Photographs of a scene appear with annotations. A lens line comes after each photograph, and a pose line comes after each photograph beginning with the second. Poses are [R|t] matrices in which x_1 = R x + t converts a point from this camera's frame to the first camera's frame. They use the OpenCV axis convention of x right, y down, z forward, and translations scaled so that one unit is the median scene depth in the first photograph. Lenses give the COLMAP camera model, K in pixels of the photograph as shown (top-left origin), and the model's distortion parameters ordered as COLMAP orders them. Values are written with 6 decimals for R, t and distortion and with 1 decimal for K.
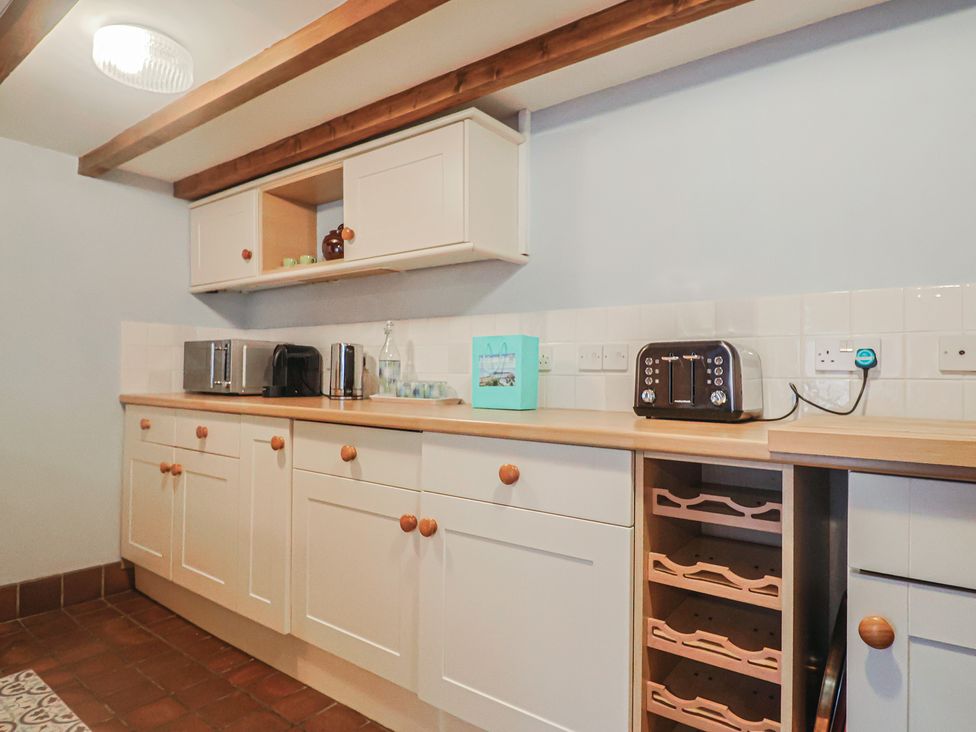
lens RADIAL K [[577.7, 0, 486.3], [0, 577.7, 369.4], [0, 0, 1]] dist [-0.010318, -0.010361]
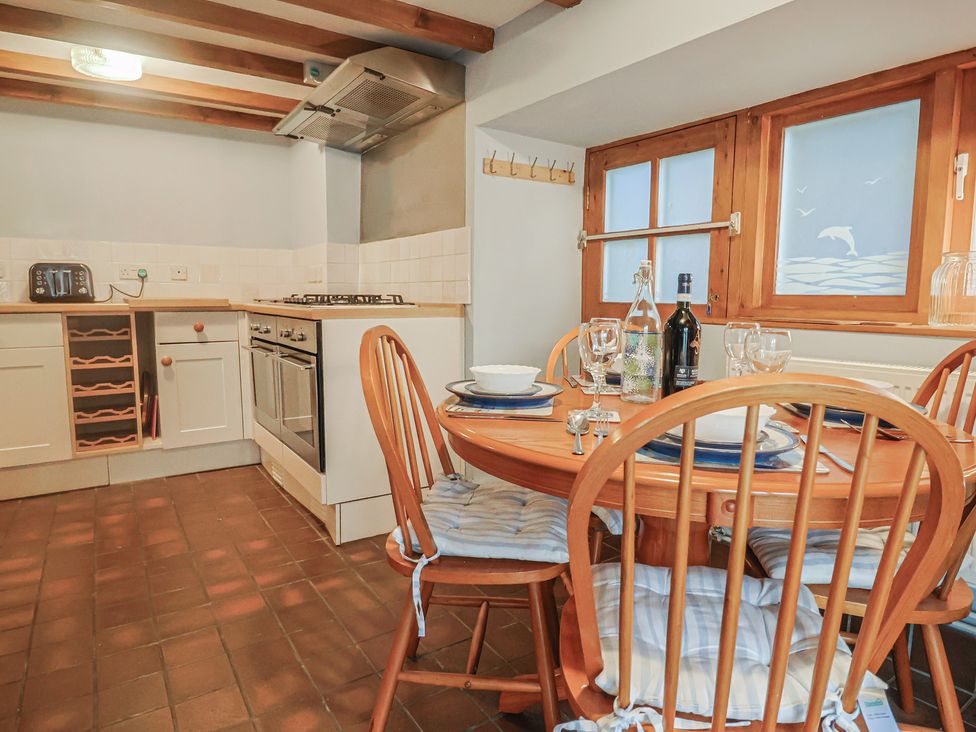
lens RADIAL K [[577.7, 0, 485.4], [0, 577.7, 369.2], [0, 0, 1]] dist [-0.010318, -0.010361]
pose [[0.322081, -0.135443, 0.936973, -1.467149], [-0.013579, 0.988950, 0.147624, 0.003027], [-0.946615, -0.060270, 0.316683, -1.425103]]
